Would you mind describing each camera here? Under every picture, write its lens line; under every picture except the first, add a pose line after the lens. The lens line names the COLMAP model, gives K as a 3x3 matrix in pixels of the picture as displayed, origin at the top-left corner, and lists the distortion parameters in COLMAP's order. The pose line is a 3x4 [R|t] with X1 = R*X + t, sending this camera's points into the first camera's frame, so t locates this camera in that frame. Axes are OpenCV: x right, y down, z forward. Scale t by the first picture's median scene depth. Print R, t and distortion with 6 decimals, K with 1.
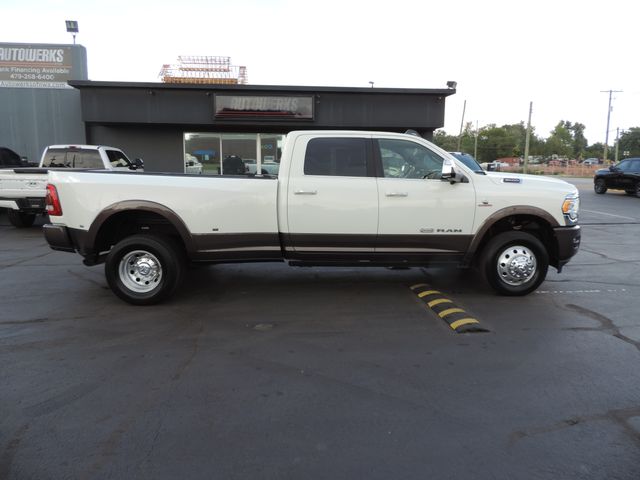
lens RADIAL K [[496.5, 0, 312.5], [0, 496.5, 242.1], [0, 0, 1]] dist [-0.000282, 0.001509]
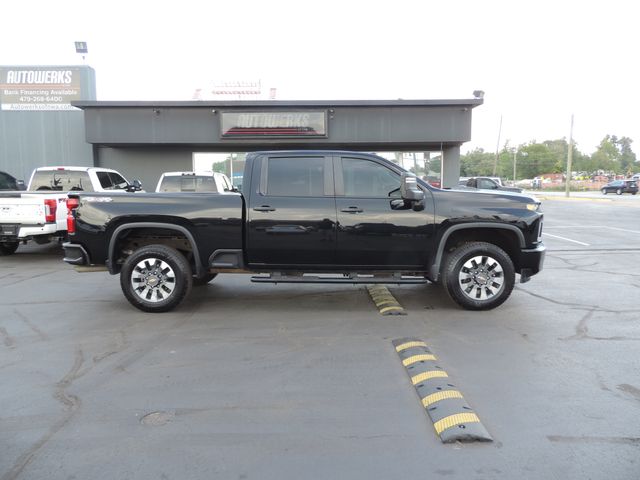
lens RADIAL K [[467.3, 0, 320.0], [0, 467.3, 240.0], [0, 0, 1]] dist [0.009662, -0.002821]
pose [[0.996074, -0.003380, -0.088463, 0.067544], [0.000221, 0.999363, -0.035691, -0.020311], [0.088528, 0.035531, 0.995440, 0.133205]]
